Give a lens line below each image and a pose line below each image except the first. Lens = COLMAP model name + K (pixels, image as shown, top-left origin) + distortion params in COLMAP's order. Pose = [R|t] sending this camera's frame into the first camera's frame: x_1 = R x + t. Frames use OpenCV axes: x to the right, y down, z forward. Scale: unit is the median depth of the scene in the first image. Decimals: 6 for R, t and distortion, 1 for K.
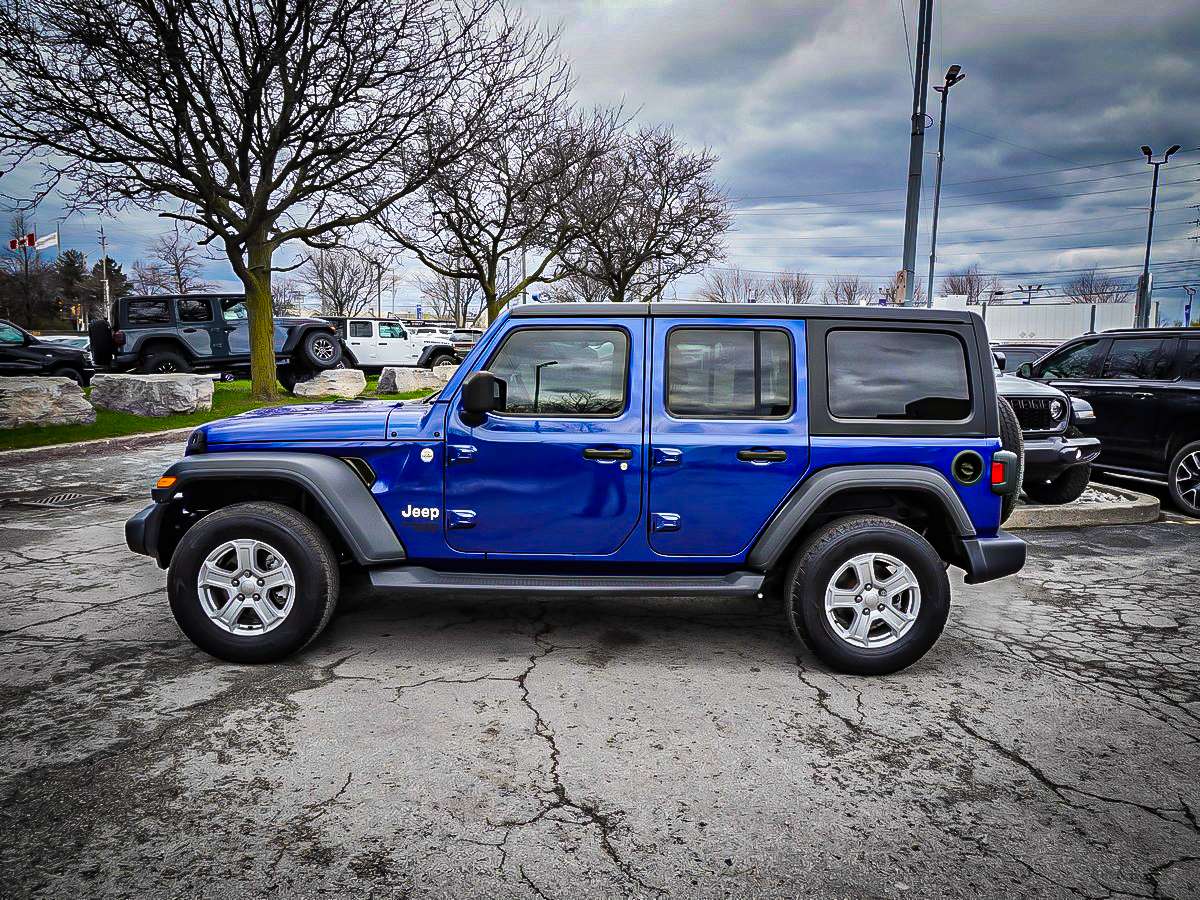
lens RADIAL K [[933.5, 0, 625.5], [0, 933.5, 477.0], [0, 0, 1]] dist [-0.011754, -0.012833]
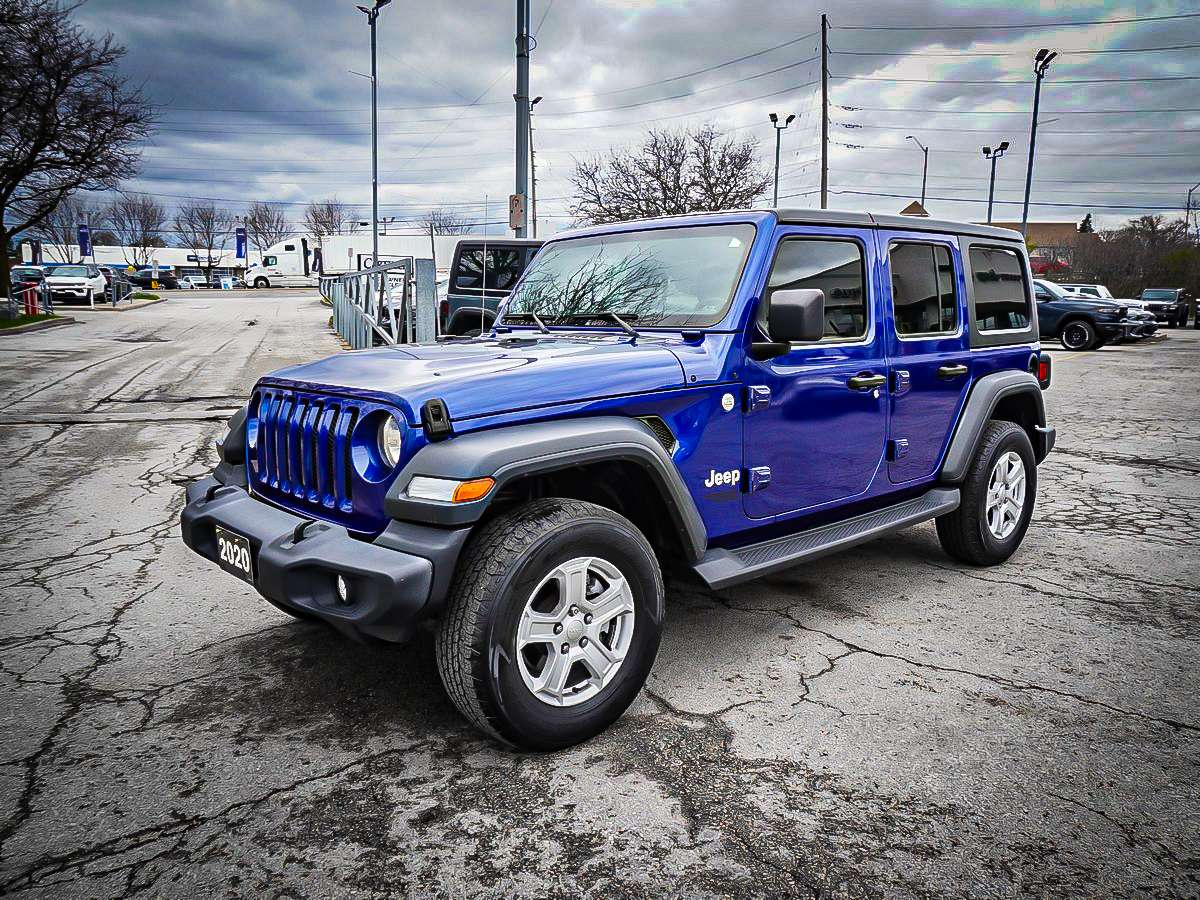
lens RADIAL K [[905.5, 0, 599.6], [0, 905.5, 484.3], [0, 0, 1]] dist [-0.062666, 0.070375]
pose [[0.746037, -0.152742, 0.648150, -0.780628], [0.096416, 0.987858, 0.121820, -0.057061], [-0.658888, -0.028390, 0.751705, 0.514962]]
